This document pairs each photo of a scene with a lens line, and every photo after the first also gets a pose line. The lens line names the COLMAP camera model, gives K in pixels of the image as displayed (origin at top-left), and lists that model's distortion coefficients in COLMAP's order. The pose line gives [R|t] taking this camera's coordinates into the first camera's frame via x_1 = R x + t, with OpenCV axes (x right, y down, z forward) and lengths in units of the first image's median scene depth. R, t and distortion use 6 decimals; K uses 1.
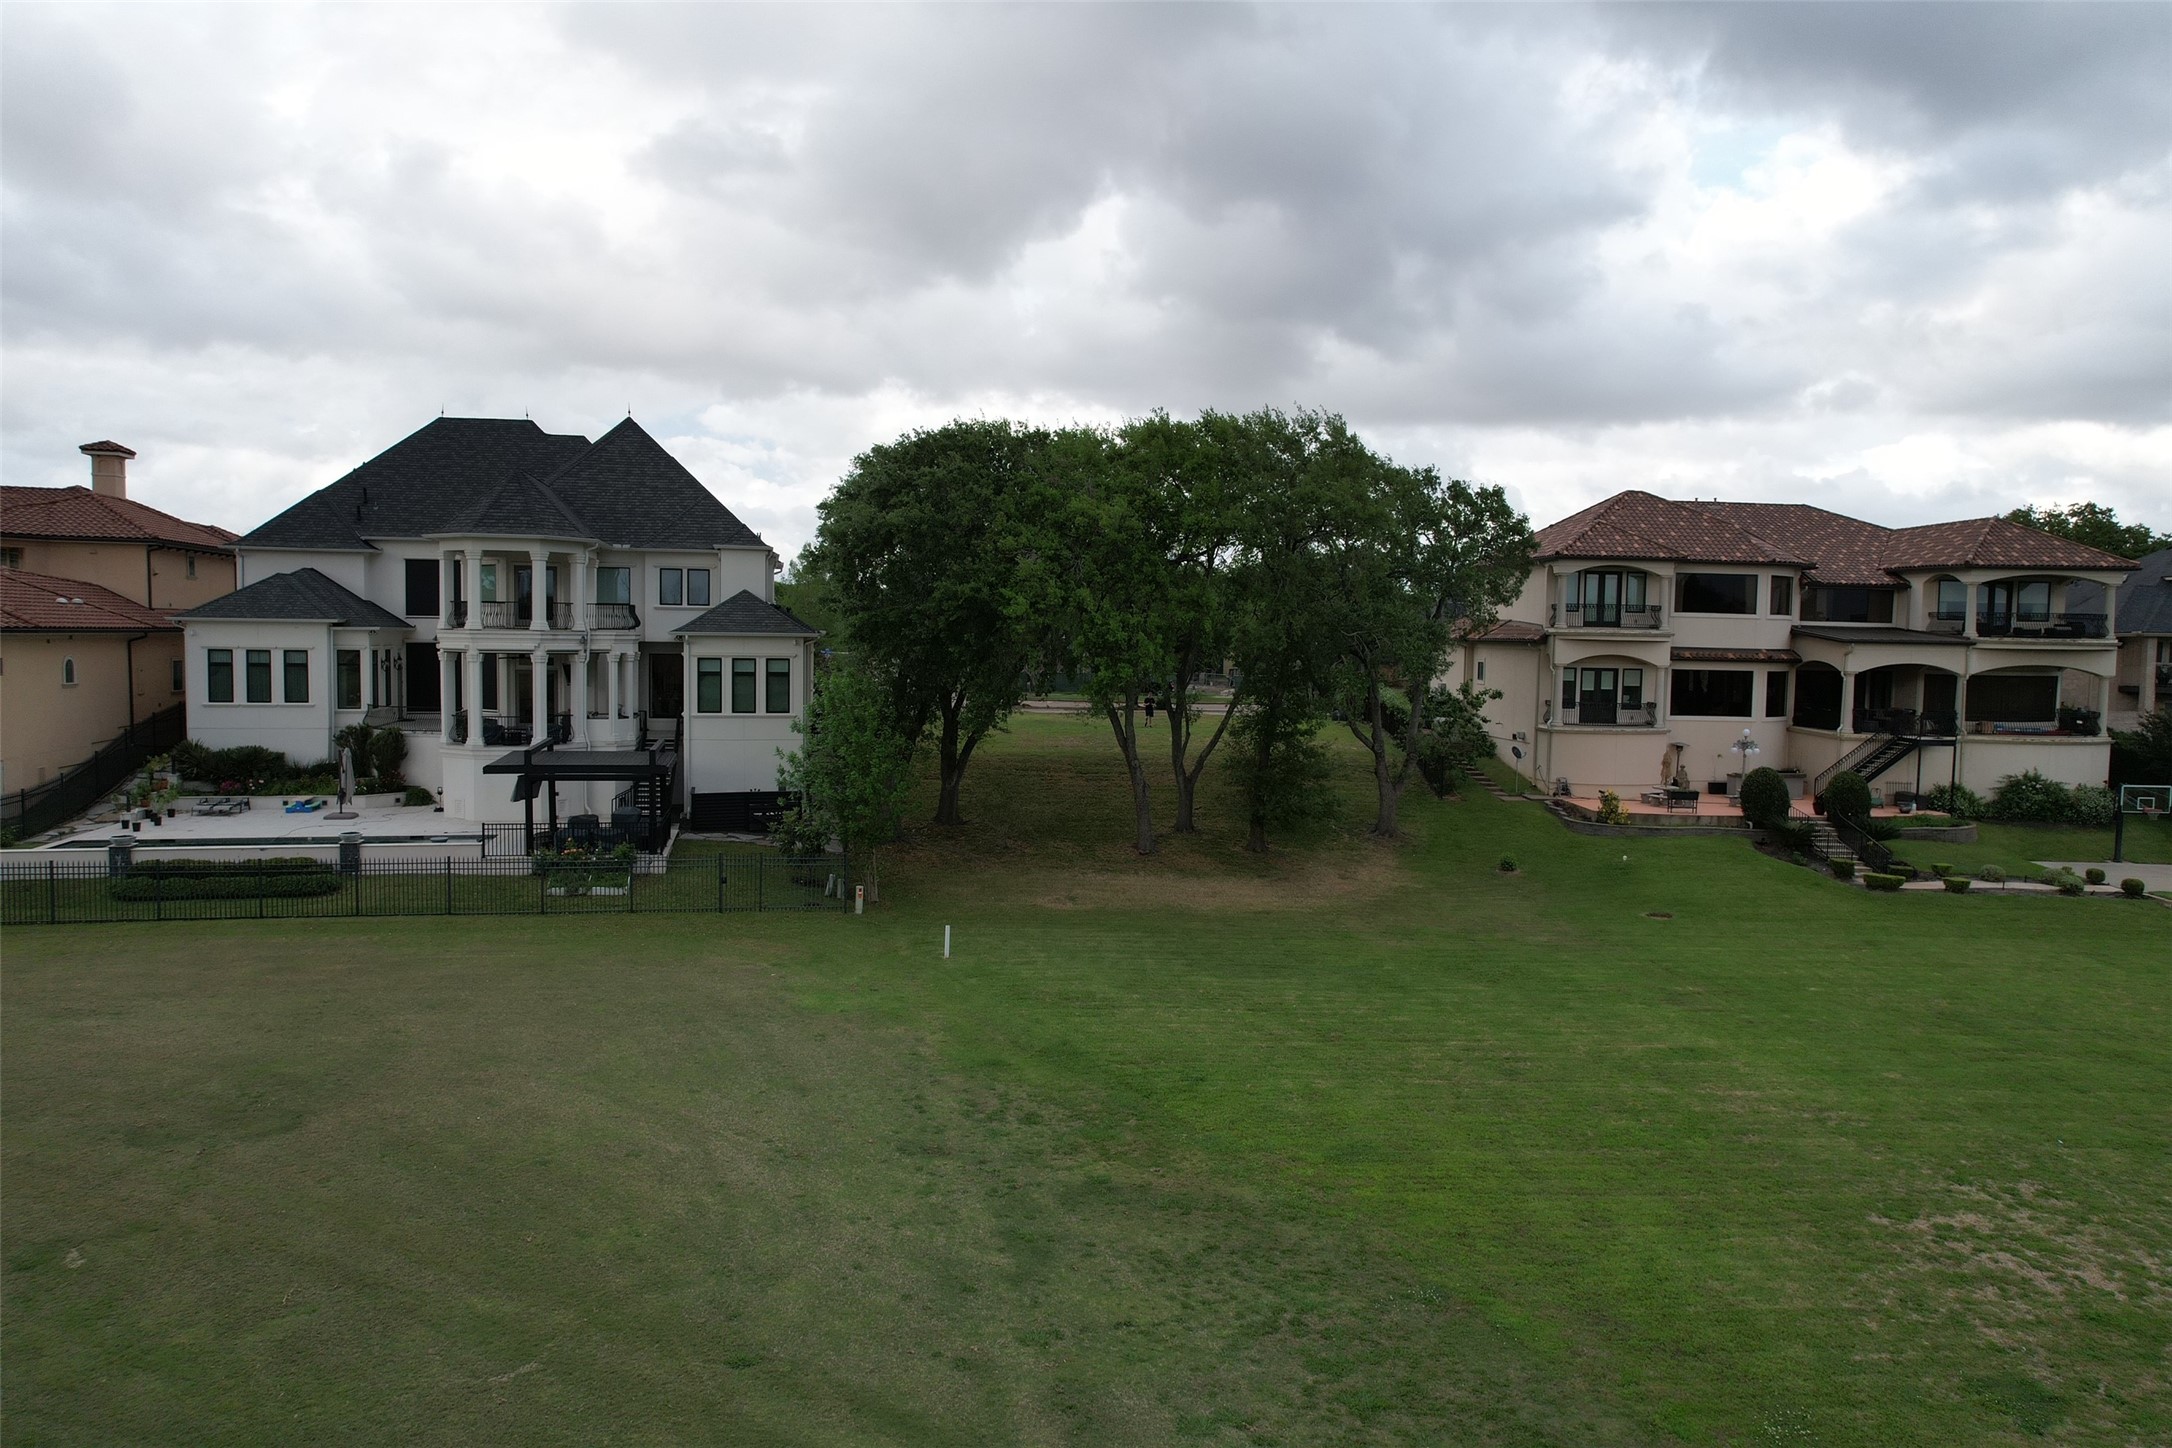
lens RADIAL K [[1331.0, 0, 1130.9], [0, 1331.0, 700.1], [0, 0, 1]] dist [-0.102713, 0.058162]
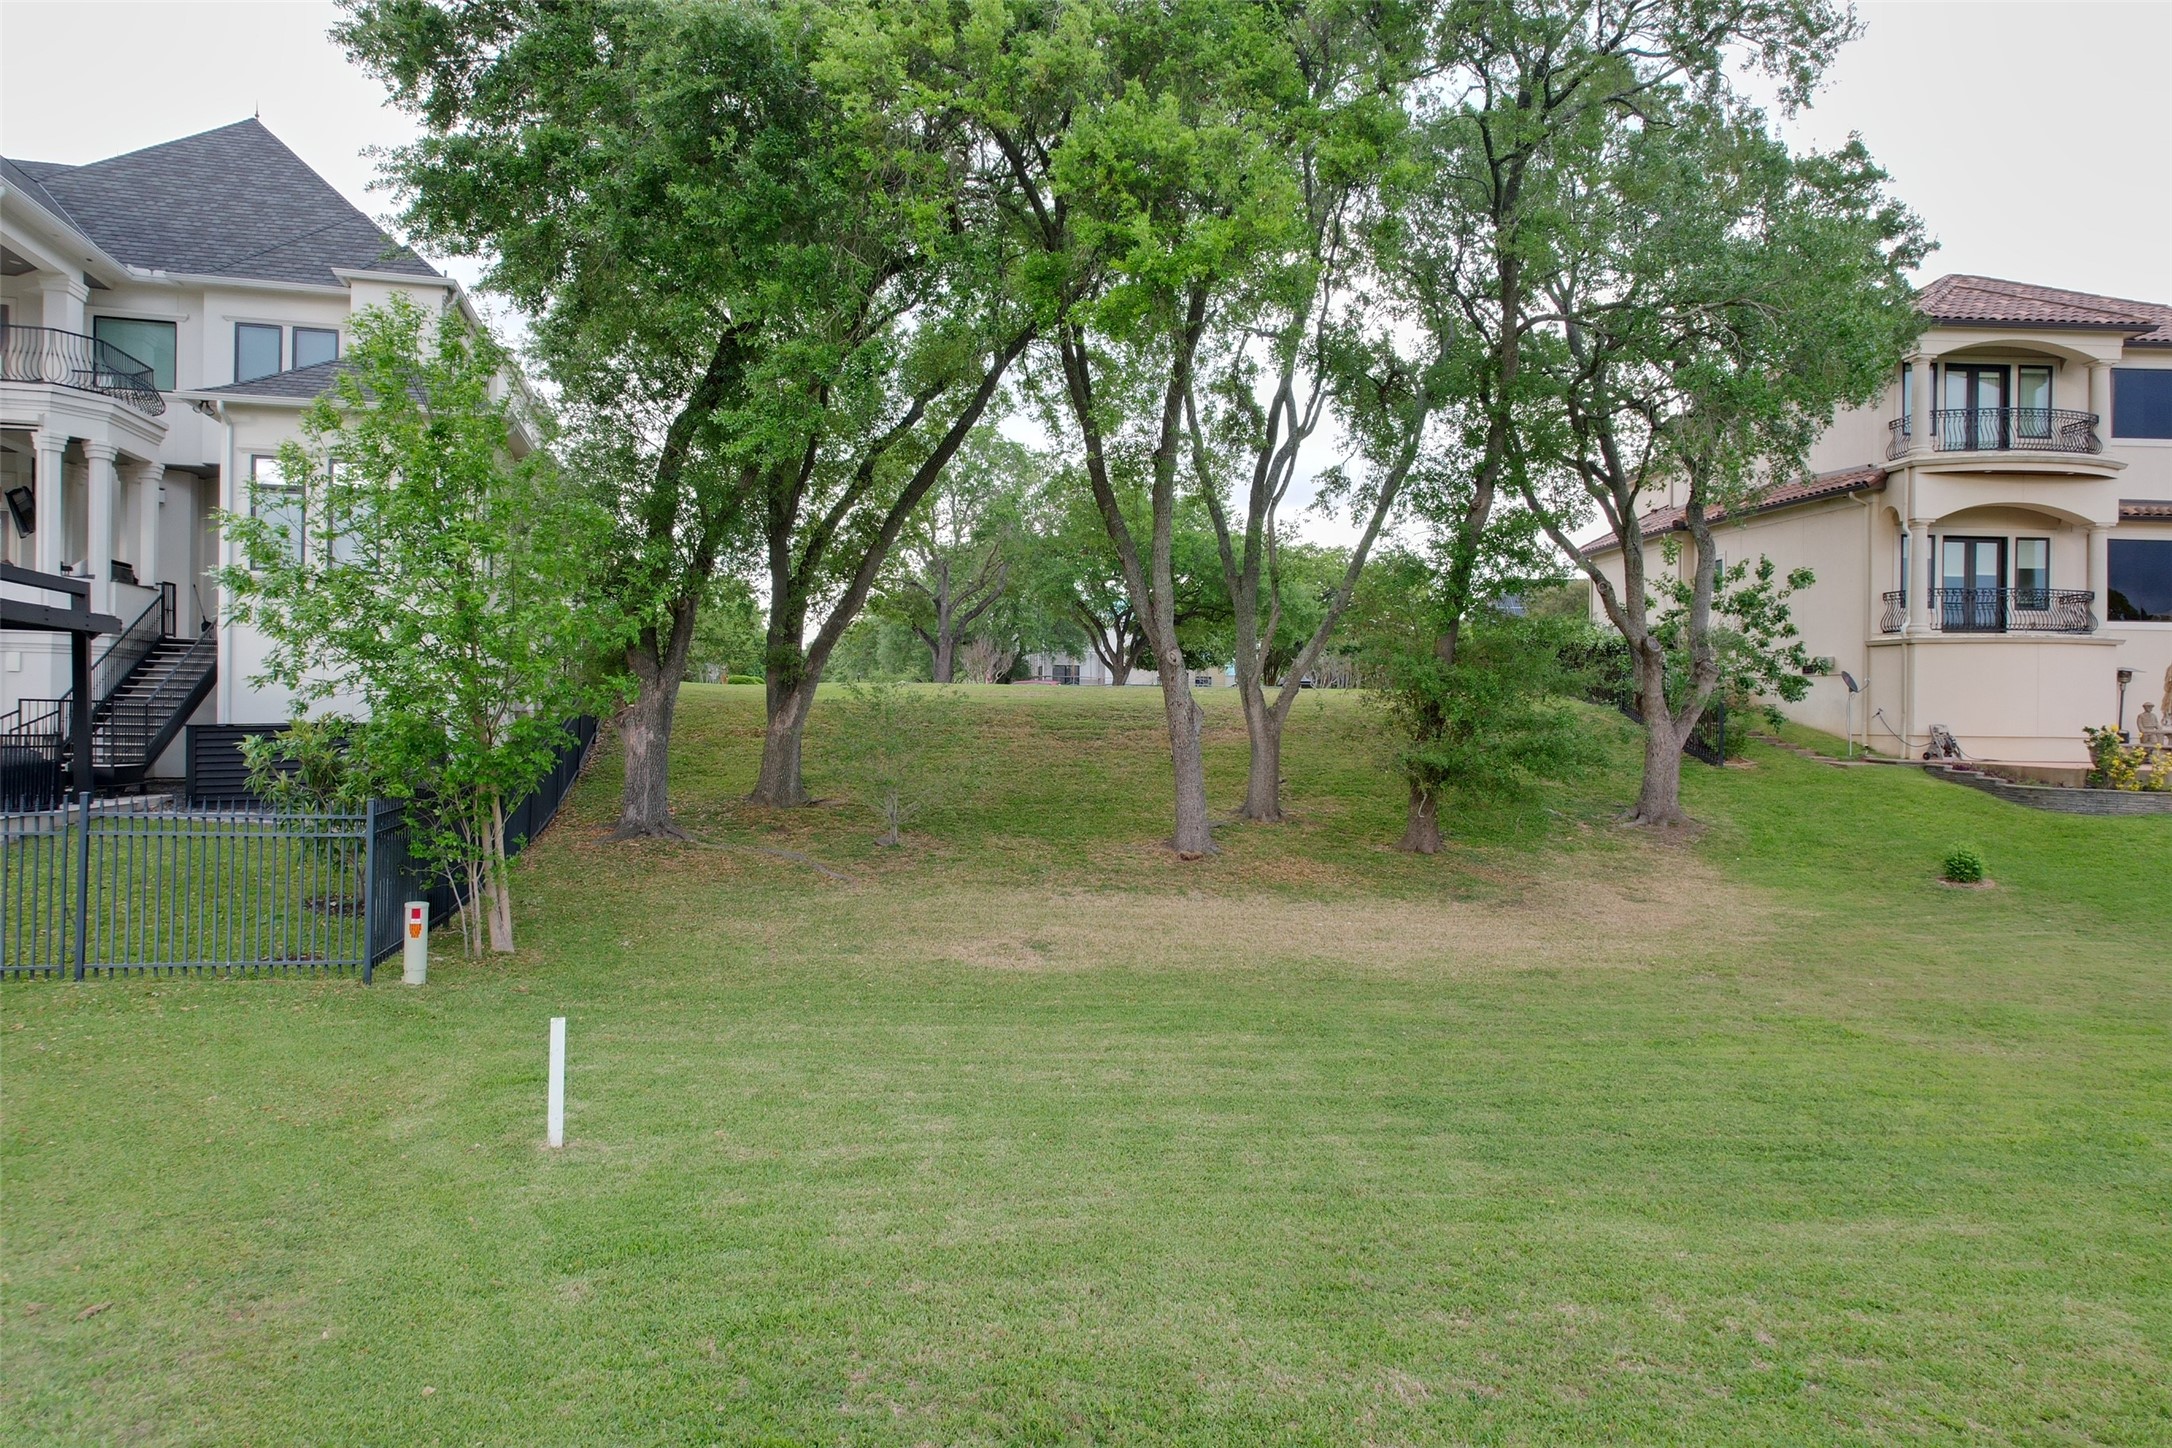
lens RADIAL K [[1363.7, 0, 1086.0], [0, 1363.7, 724.0], [0, 0, 1]] dist [-0.053542, 0.000805]
pose [[0.999930, -0.011665, -0.002150, -0.023870], [0.011568, 0.999105, -0.040685, 0.082413], [0.002623, 0.040658, 0.999170, 0.486482]]
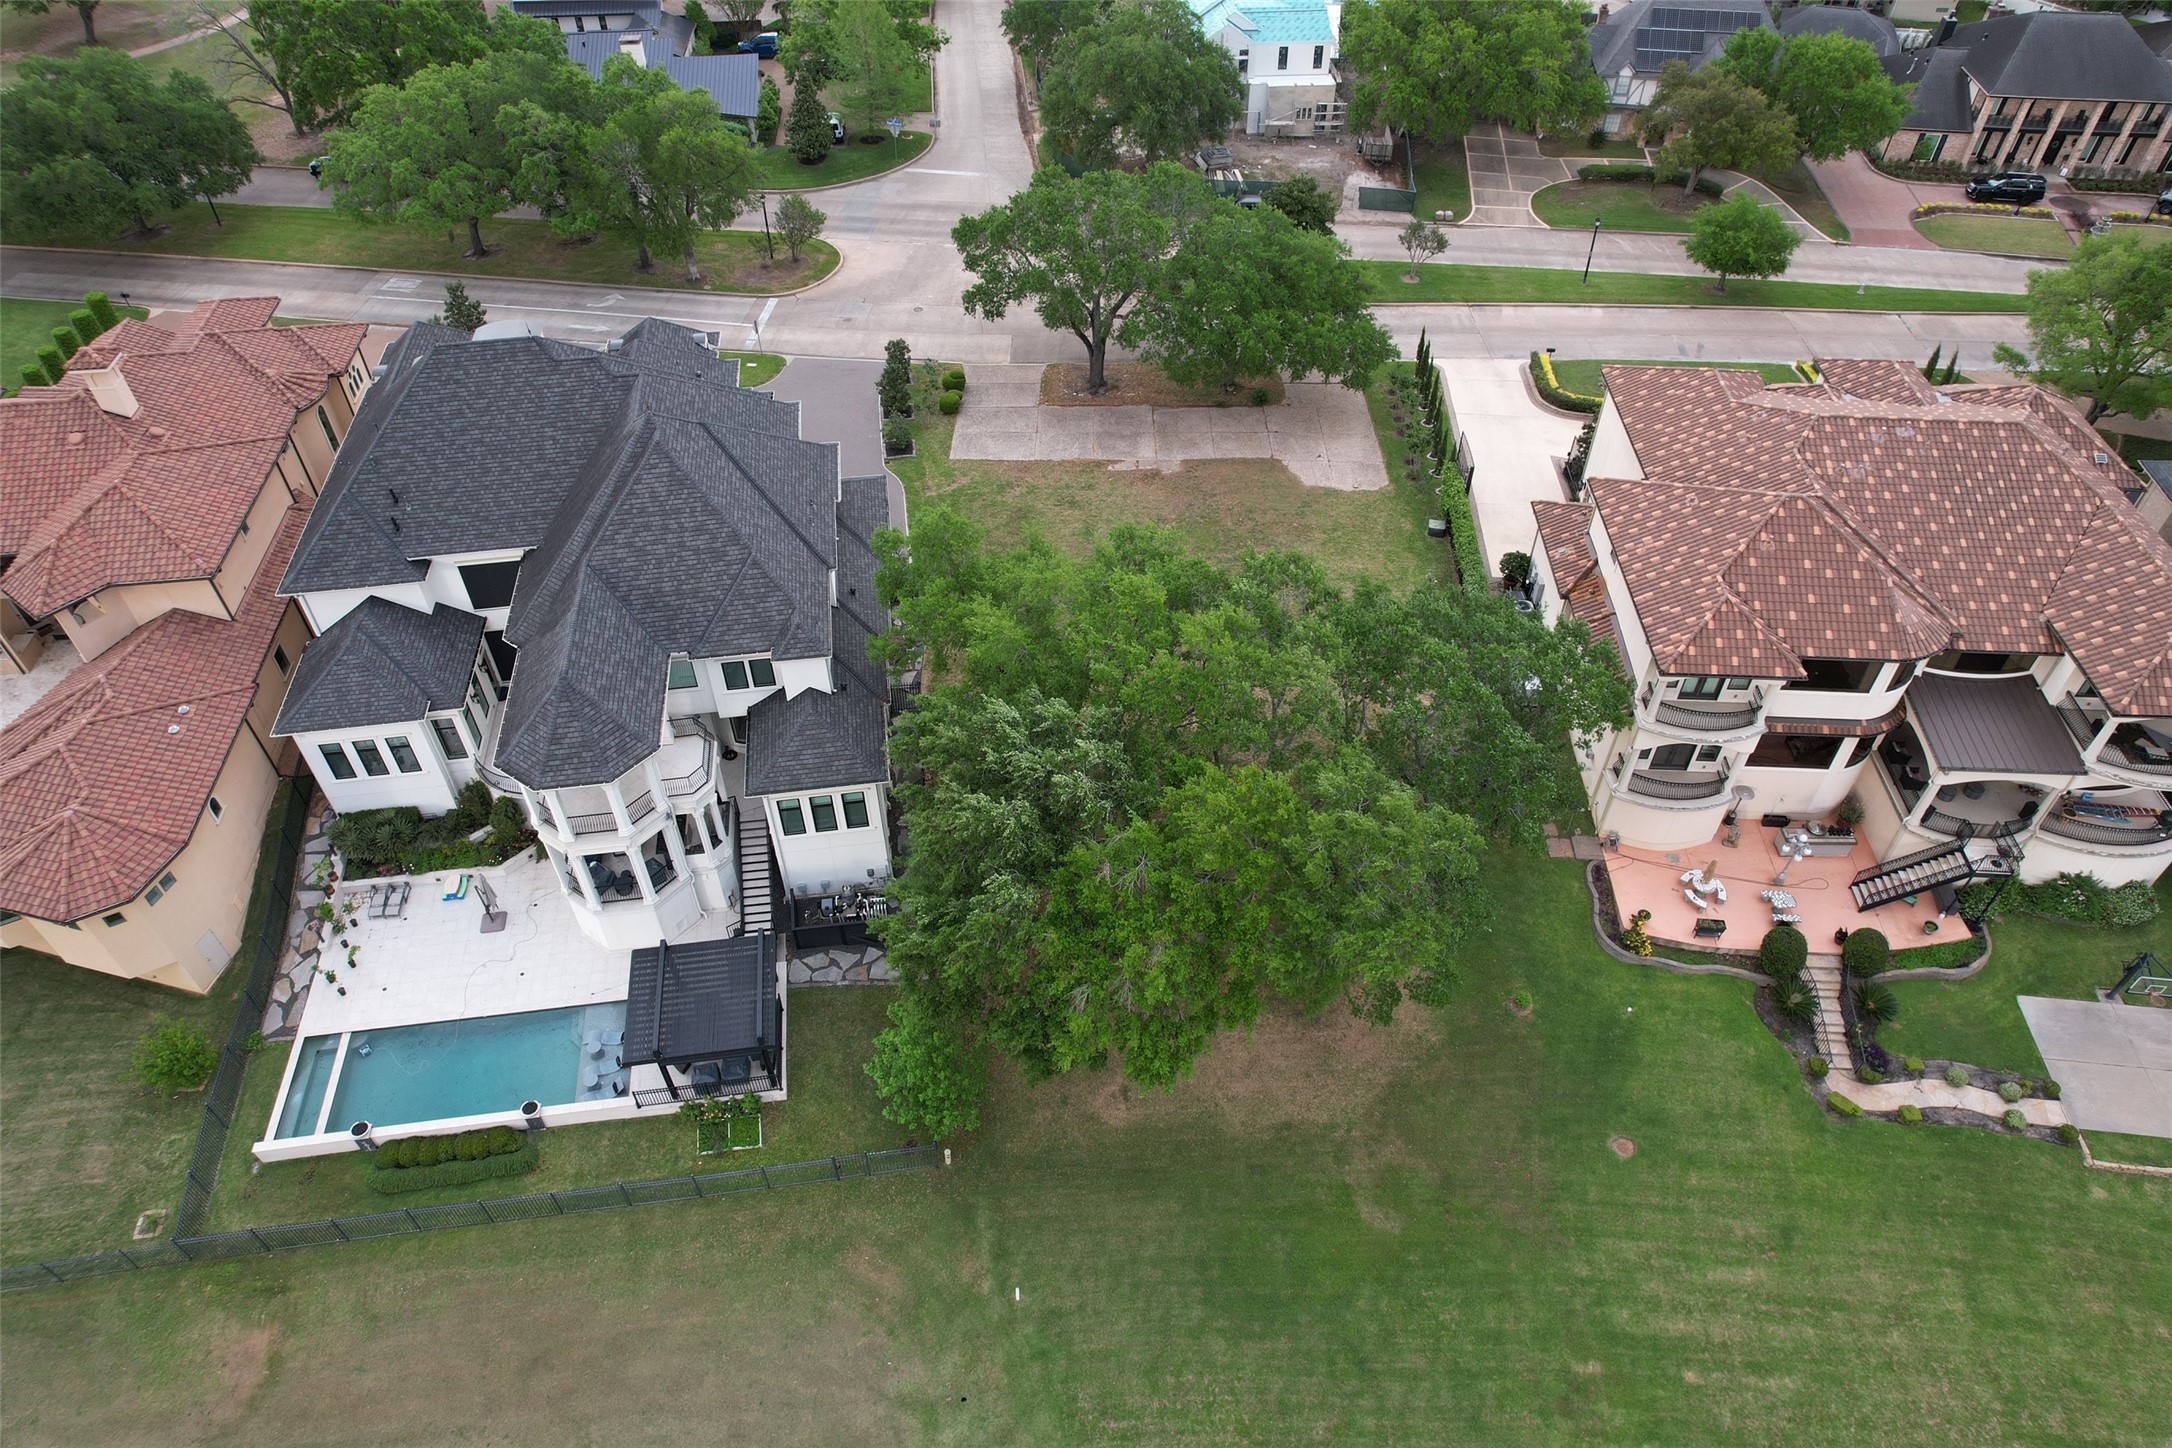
lens RADIAL K [[1363.7, 0, 1086.0], [0, 1363.7, 724.0], [0, 0, 1]] dist [-0.053542, 0.000805]
pose [[0.992140, 0.071010, -0.103033, 0.019078], [0.011915, 0.766035, 0.642689, -0.749594], [0.124564, -0.638865, 0.759167, 0.251048]]
